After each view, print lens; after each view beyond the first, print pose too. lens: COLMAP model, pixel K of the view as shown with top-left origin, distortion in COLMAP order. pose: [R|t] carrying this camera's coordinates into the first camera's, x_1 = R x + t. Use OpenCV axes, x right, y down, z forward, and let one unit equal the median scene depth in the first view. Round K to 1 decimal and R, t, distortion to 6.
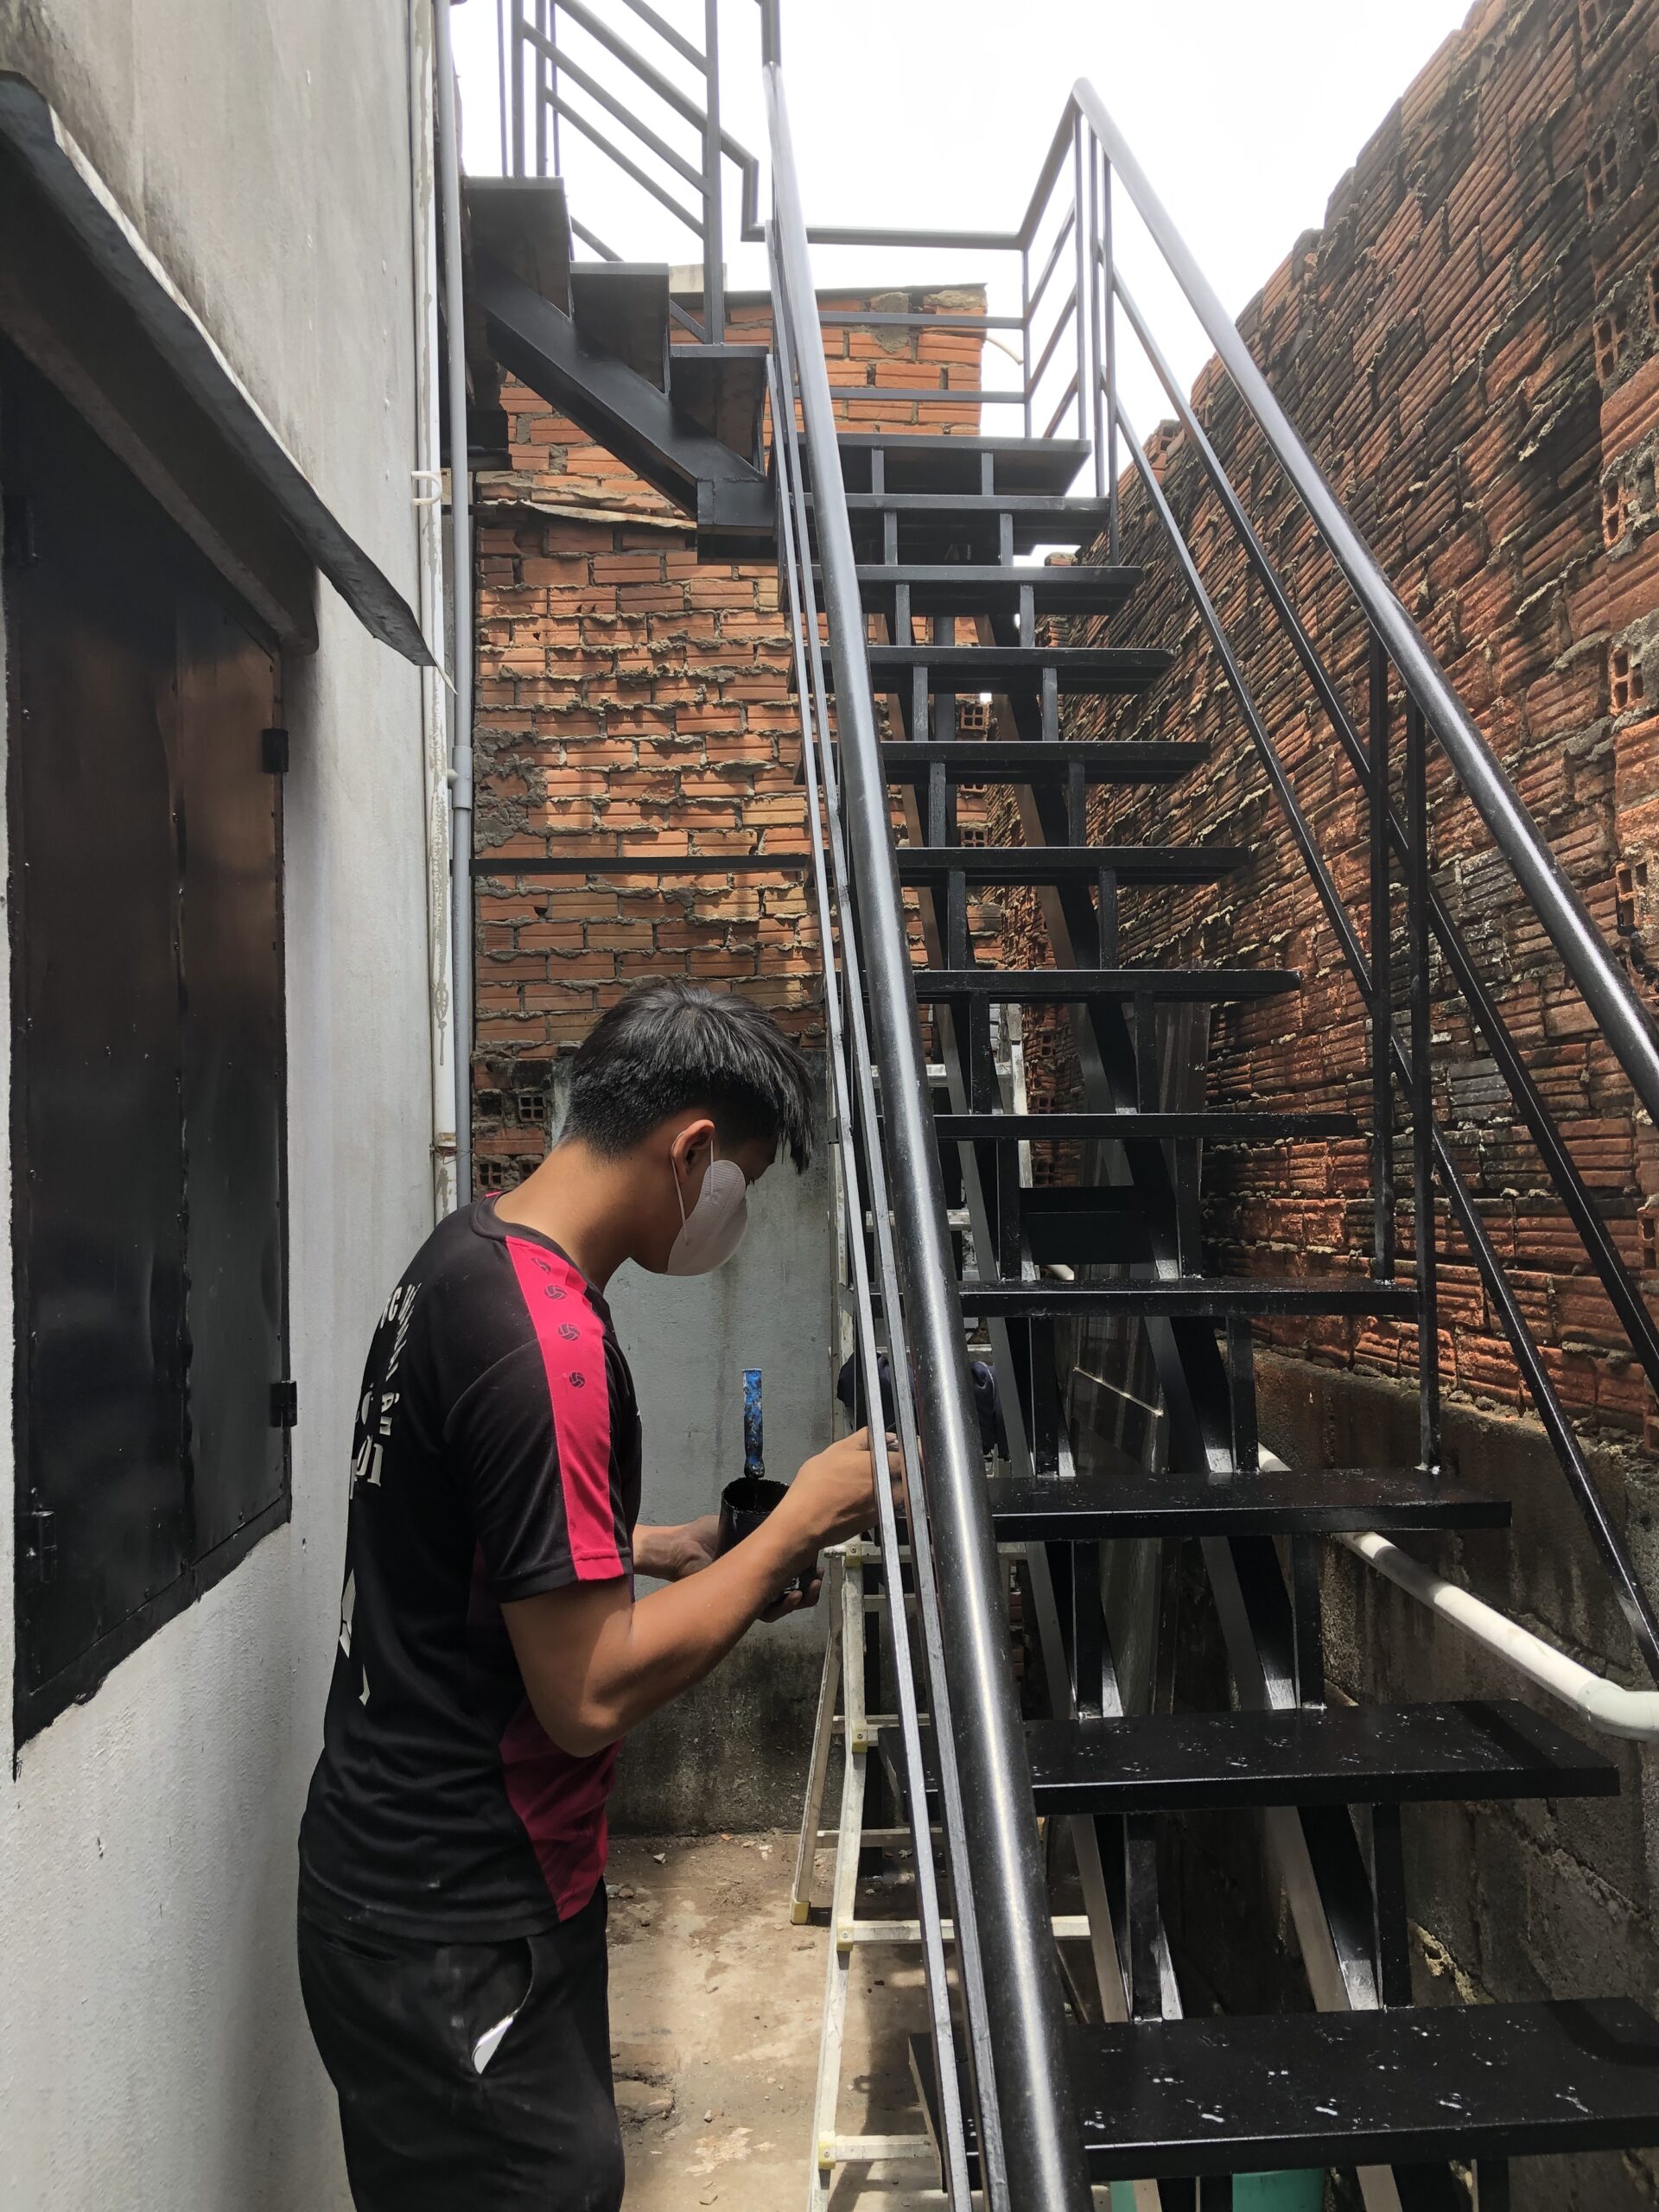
lens RADIAL K [[1804.5, 0, 830.1], [0, 1804.5, 1105.9], [0, 0, 1]] dist [0.032552, 0.002338]
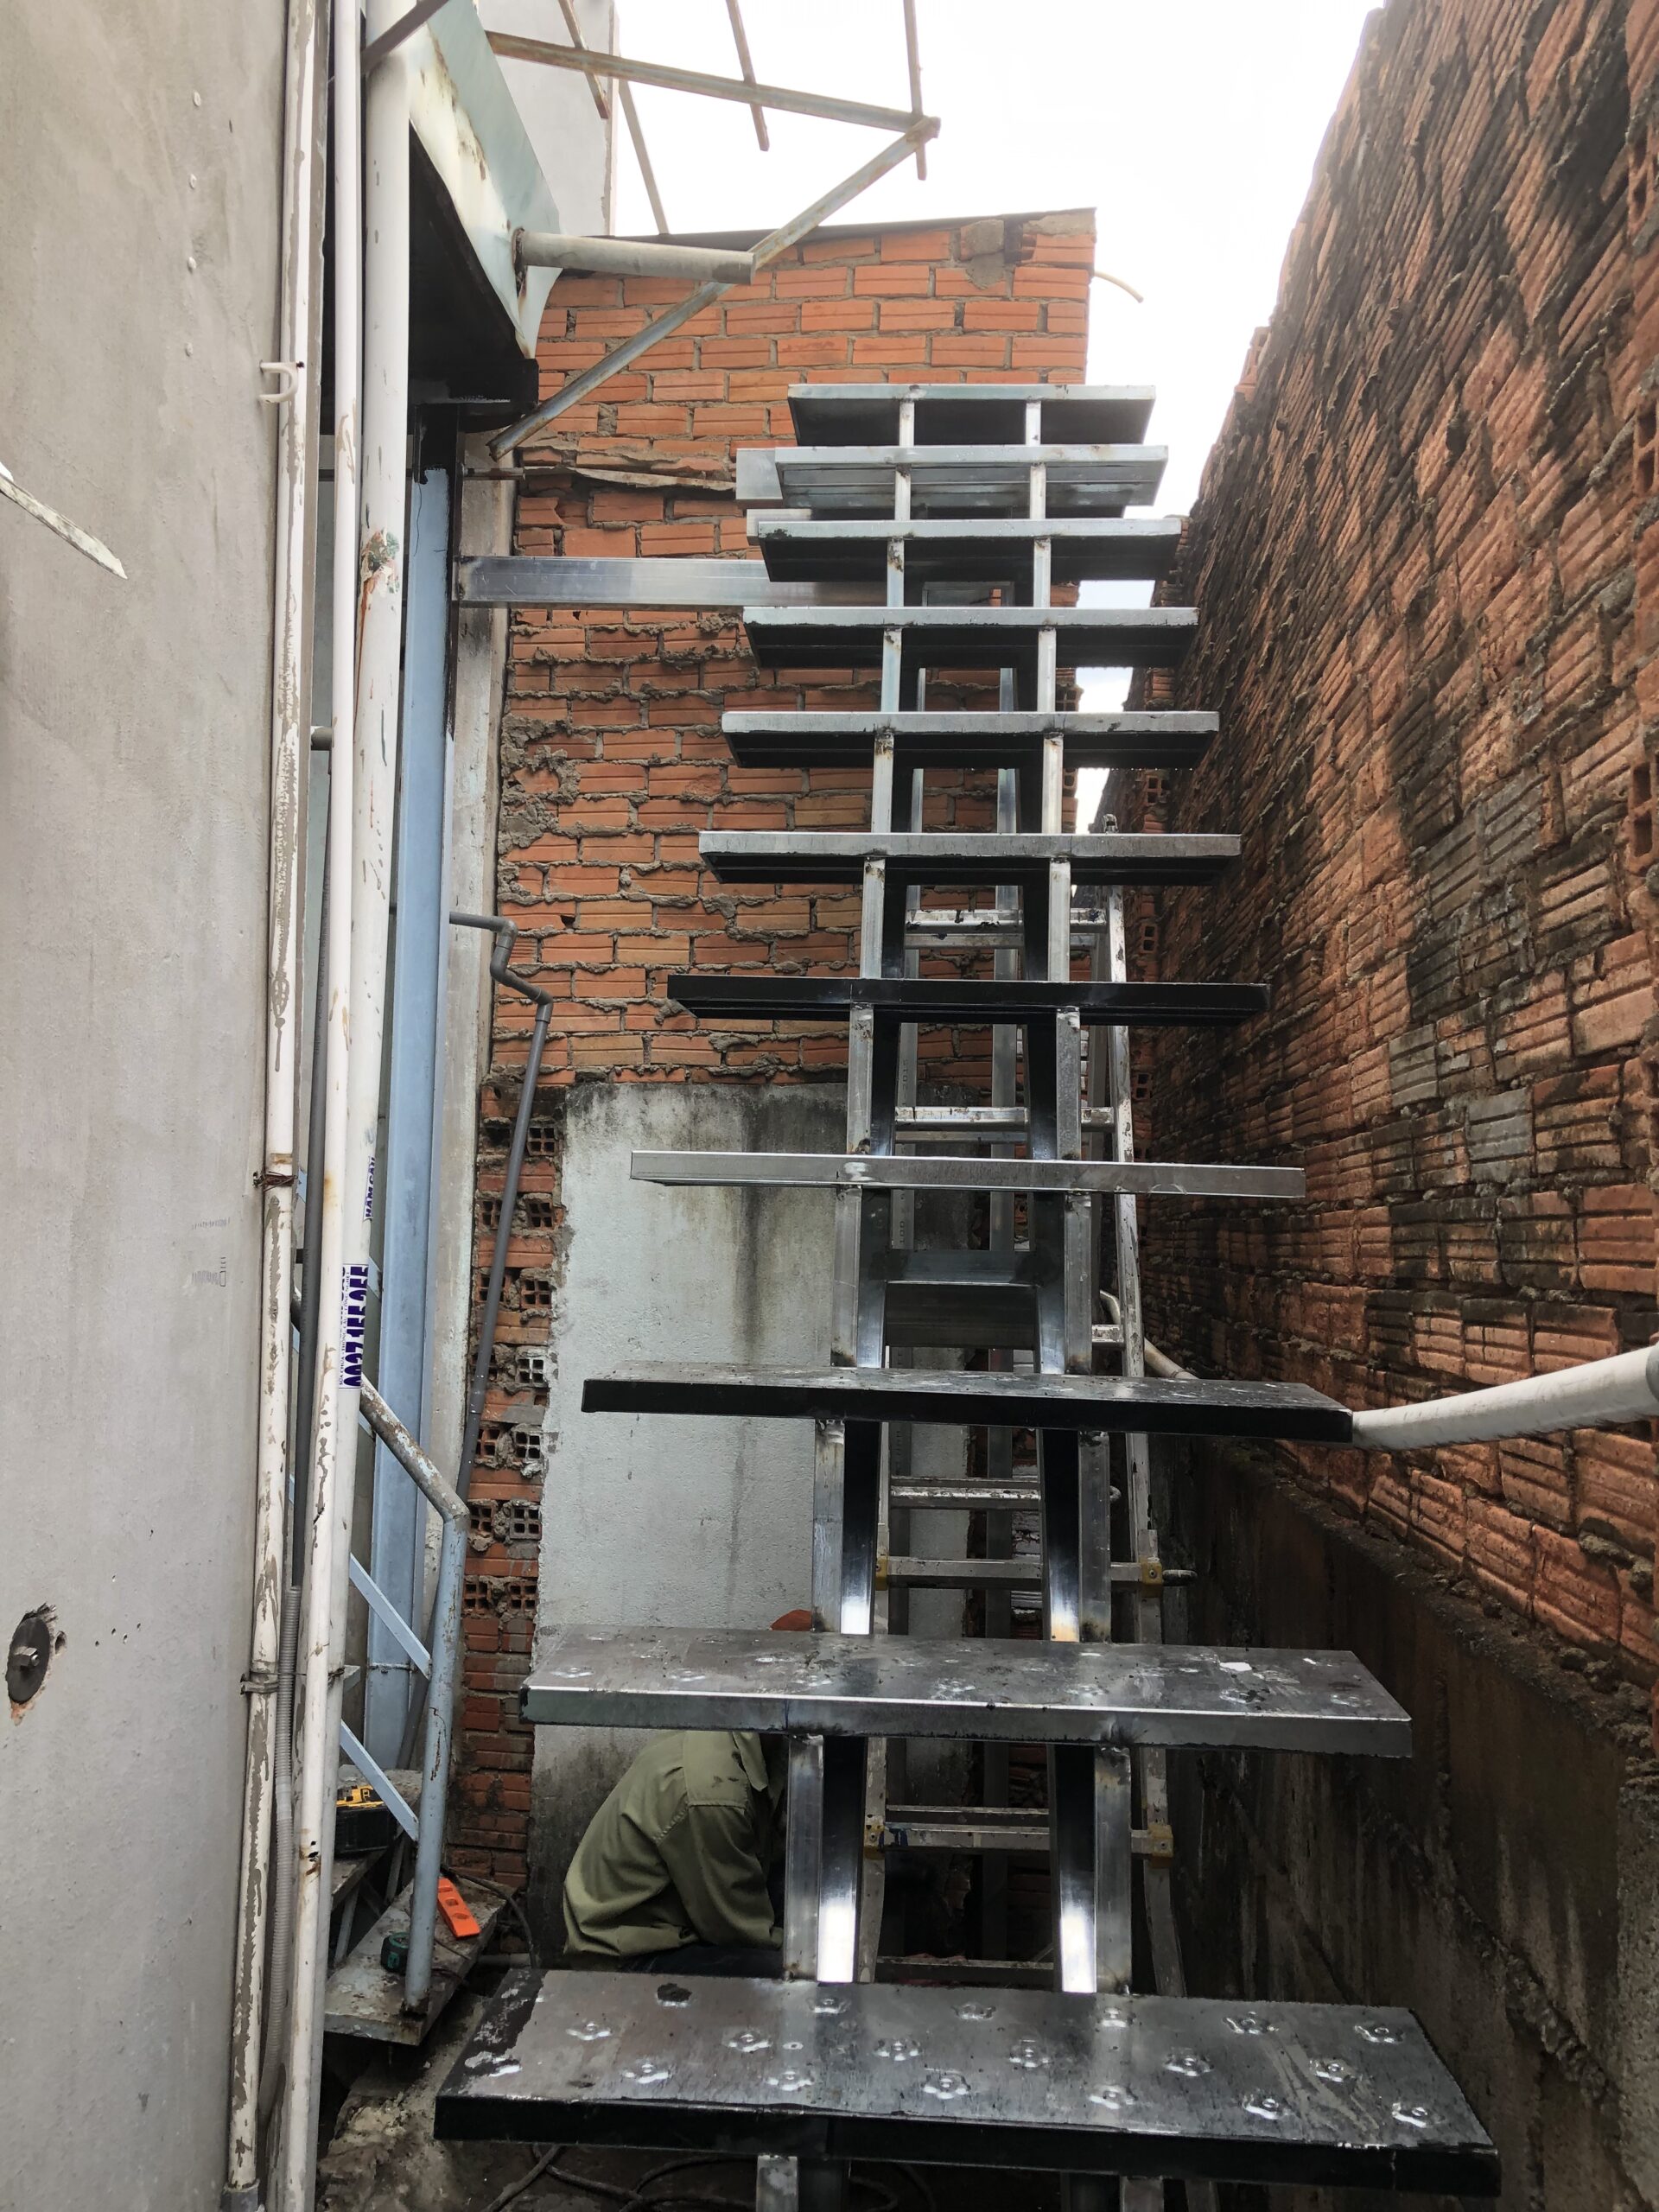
lens RADIAL K [[1804.5, 0, 834.8], [0, 1804.5, 1111.1], [0, 0, 1]] dist [0.032552, 0.002338]
pose [[0.990295, 0.029631, -0.135787, 0.094656], [-0.032995, 0.999200, -0.022585, 0.002148], [0.135009, 0.026846, 0.990481, 0.137279]]
